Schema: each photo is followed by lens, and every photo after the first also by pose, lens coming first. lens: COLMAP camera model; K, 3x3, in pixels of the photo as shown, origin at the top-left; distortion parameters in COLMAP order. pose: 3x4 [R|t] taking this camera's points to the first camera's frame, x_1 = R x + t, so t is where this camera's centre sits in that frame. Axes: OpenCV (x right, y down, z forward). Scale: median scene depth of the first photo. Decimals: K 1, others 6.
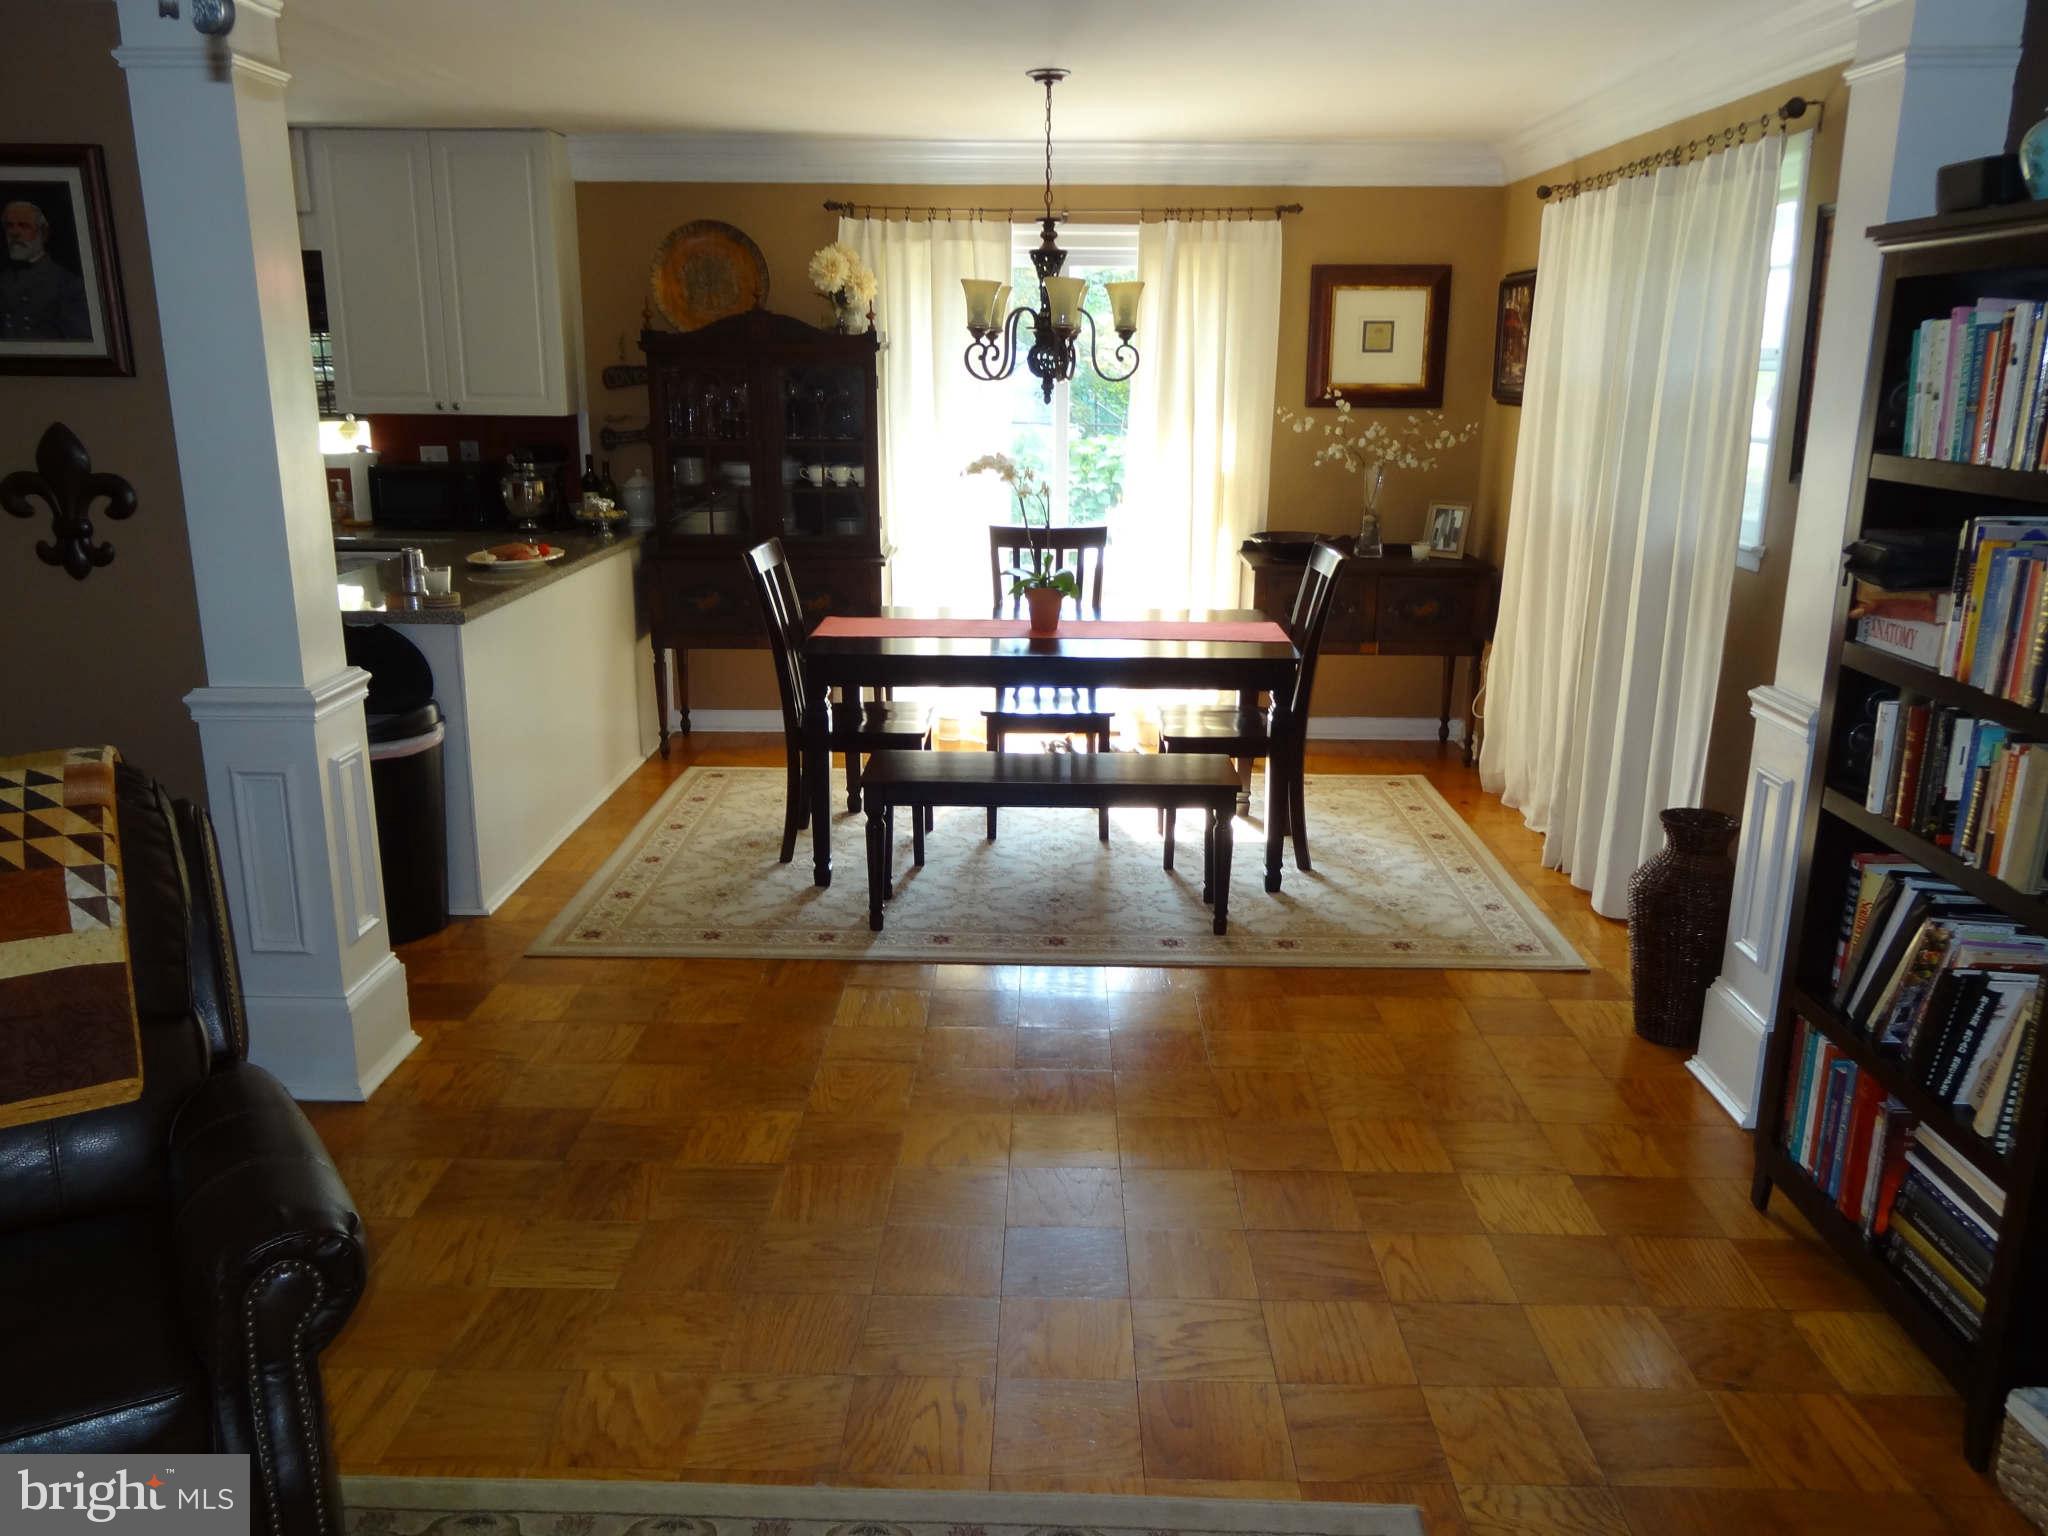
lens RADIAL K [[1558.1, 0, 1030.5], [0, 1558.1, 766.5], [0, 0, 1]] dist [-0.013828, 0.000240]
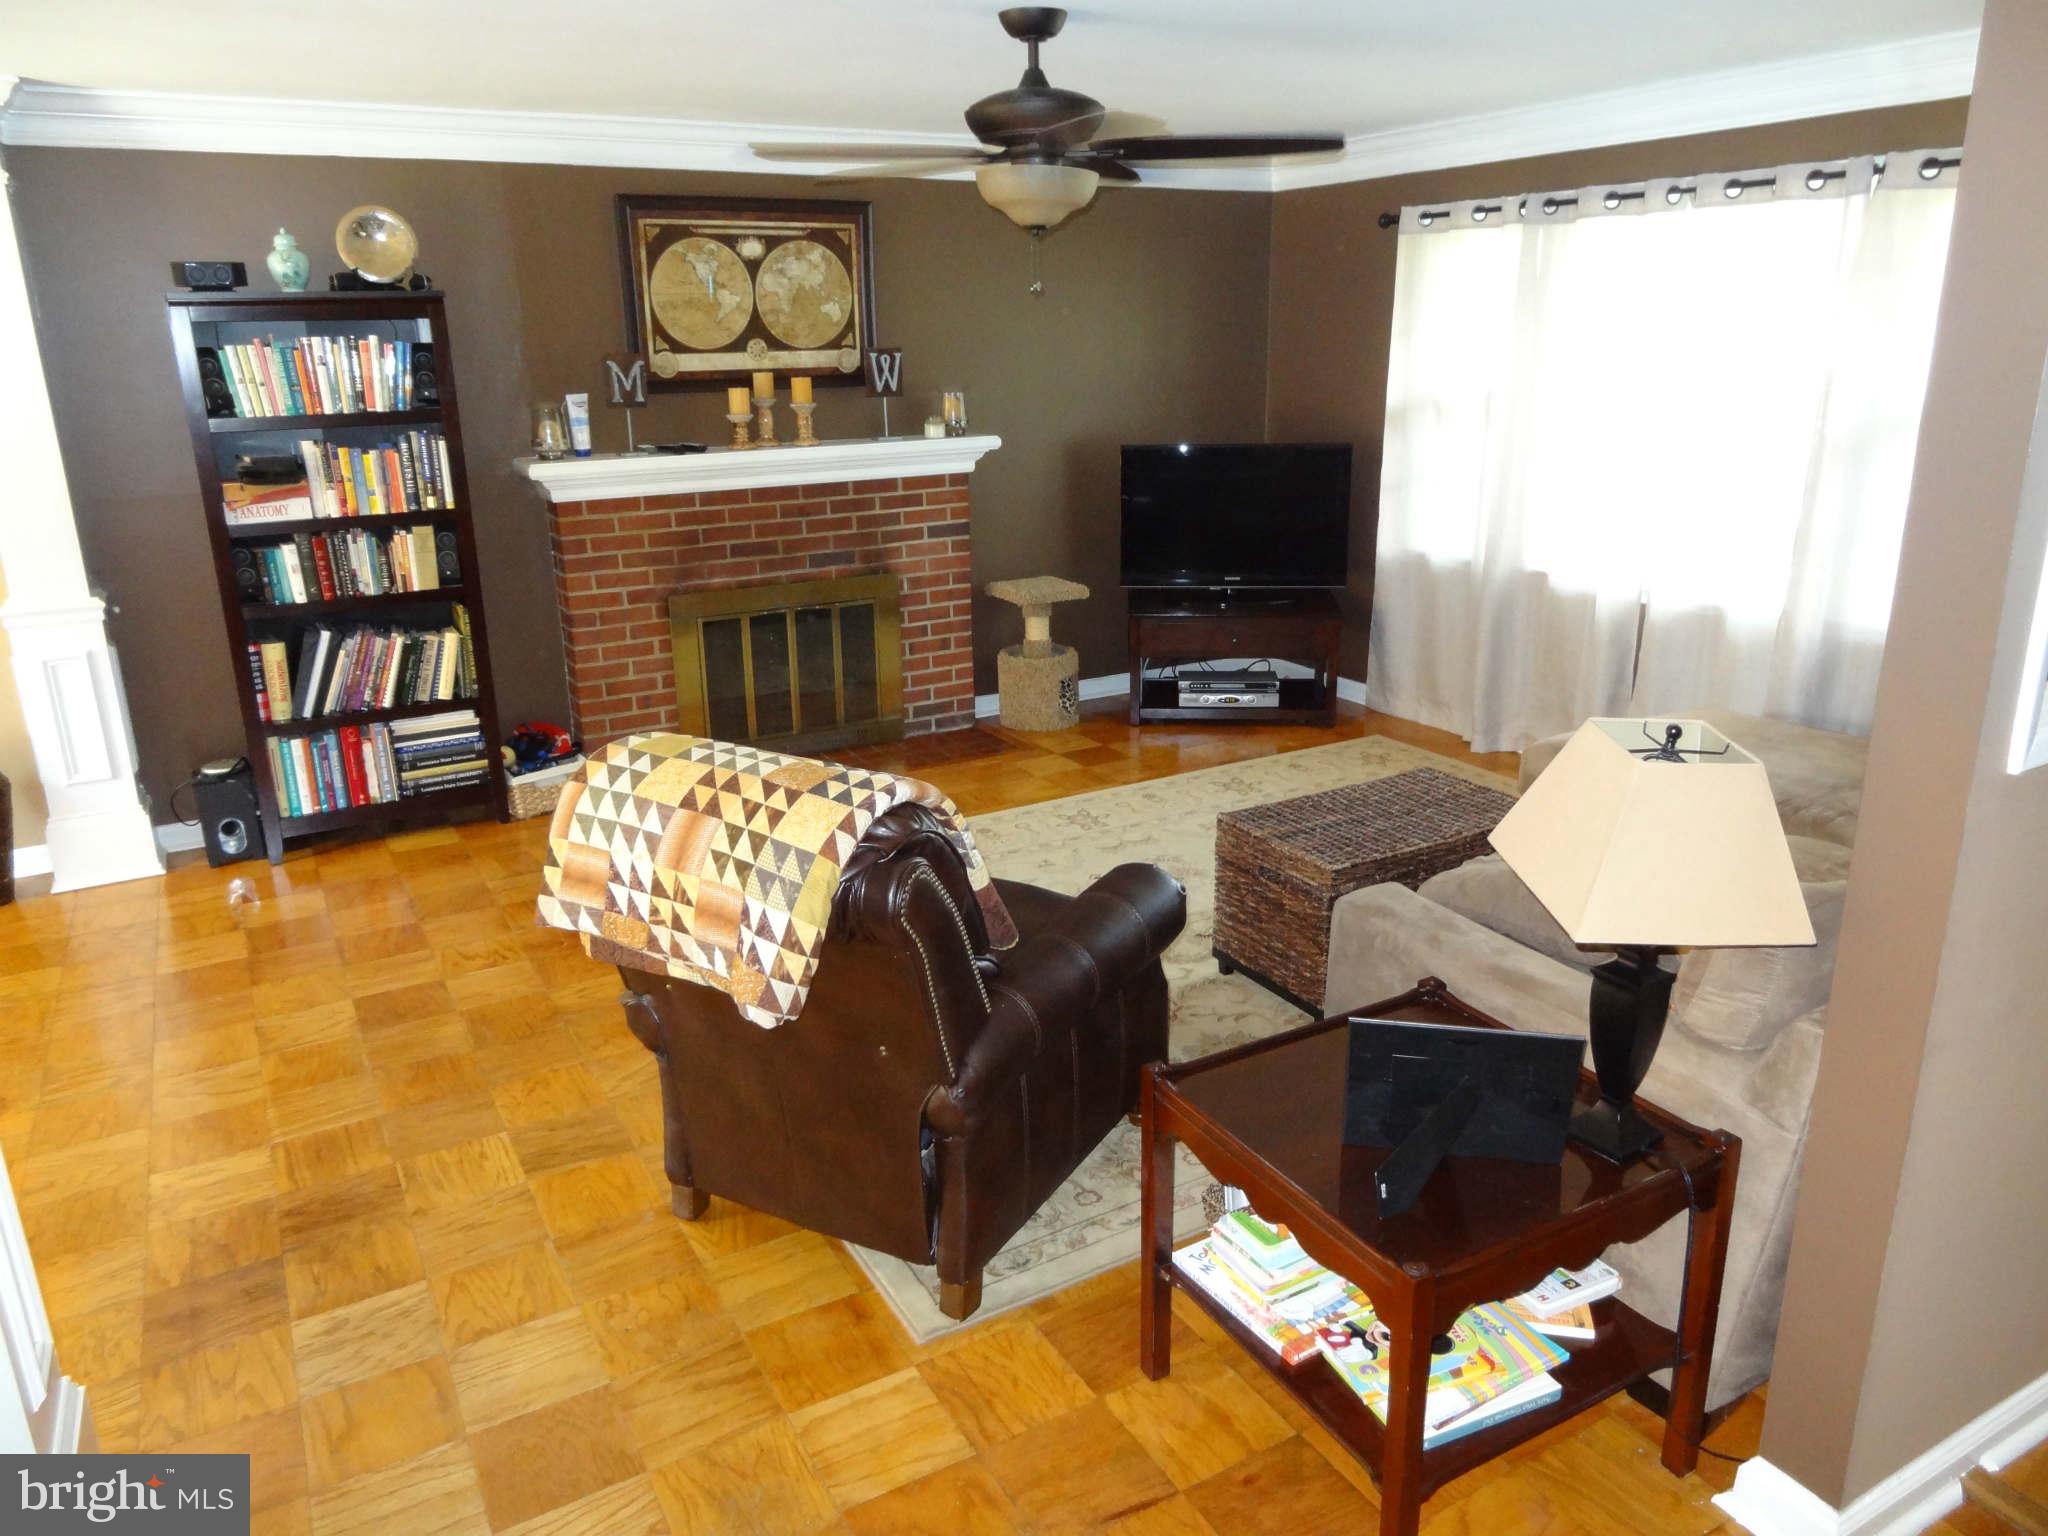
lens RADIAL K [[1434.7, 0, 1040.3], [0, 1434.7, 762.4], [0, 0, 1]] dist [0.004265, -0.009203]
pose [[-0.514477, -0.252871, 0.819372, -0.637516], [0.231363, 0.879160, 0.416593, -0.144603], [-0.825703, 0.403900, -0.393802, 0.456466]]
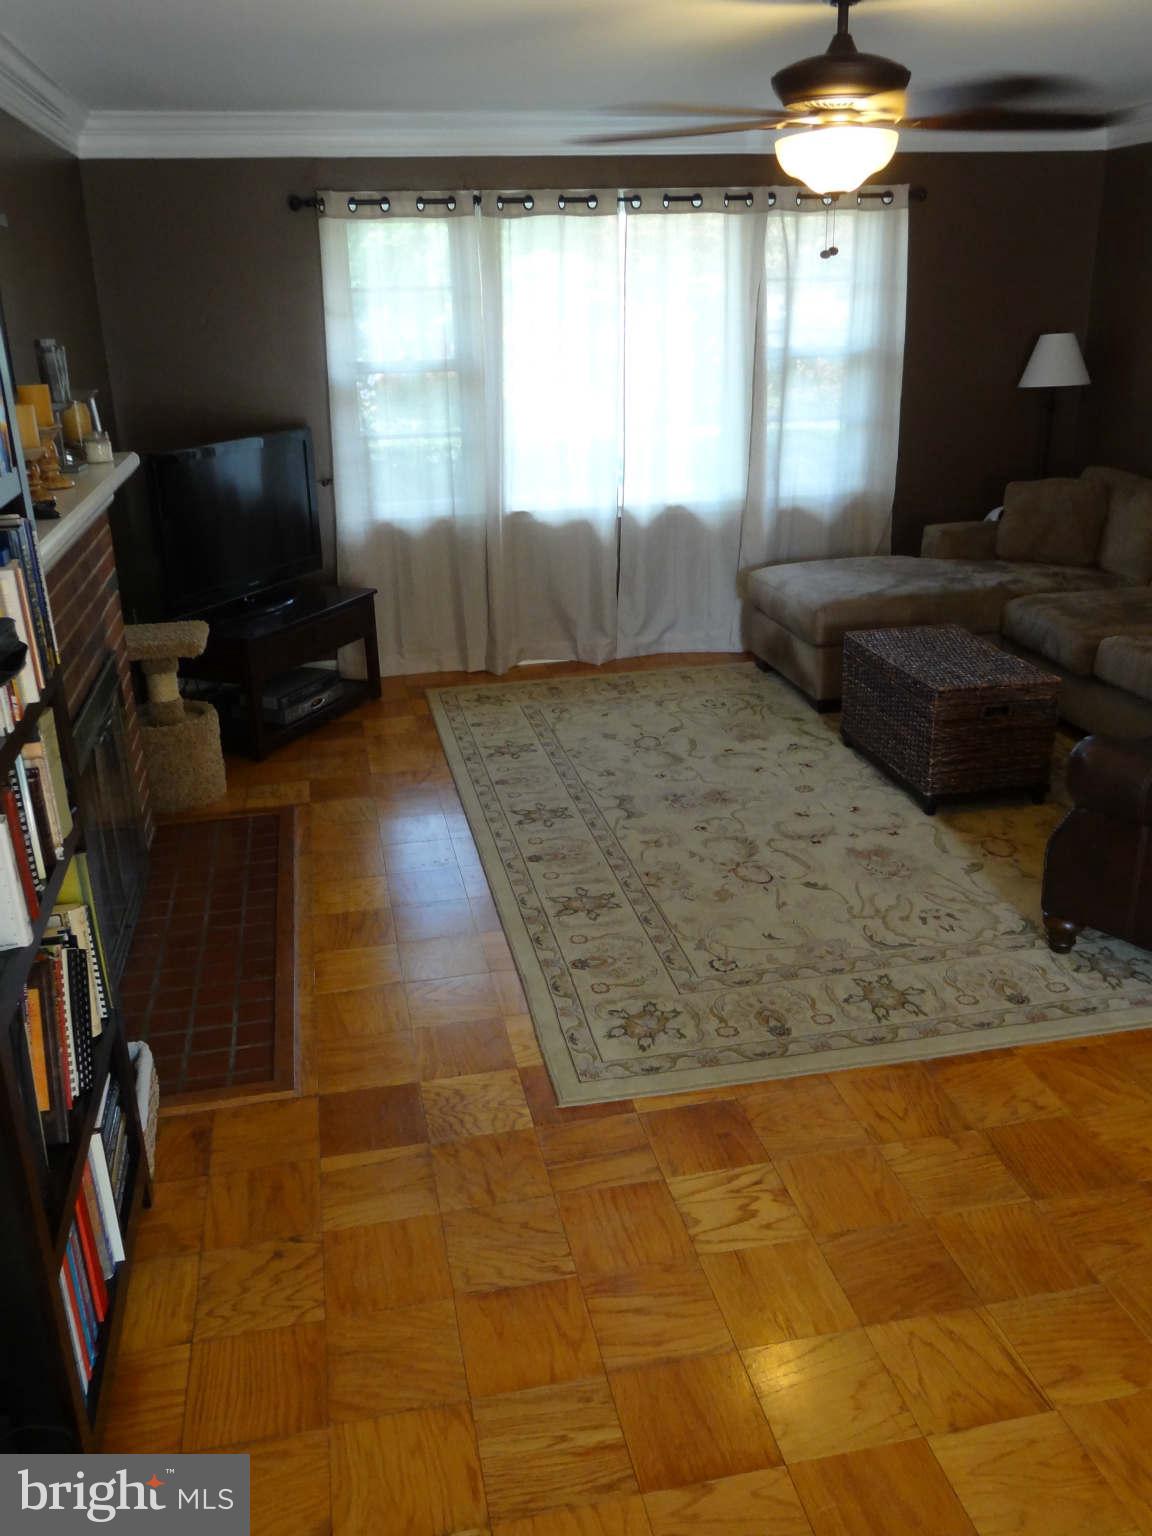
lens RADIAL K [[1261.1, 0, 571.5], [0, 1261.1, 767.8], [0, 0, 1]] dist [-0.001654, -0.002566]
pose [[-0.975749, 0.089014, -0.199977, 0.172666], [-0.041932, 0.820652, 0.569887, -0.191899], [0.214840, 0.564452, -0.797018, 0.684172]]
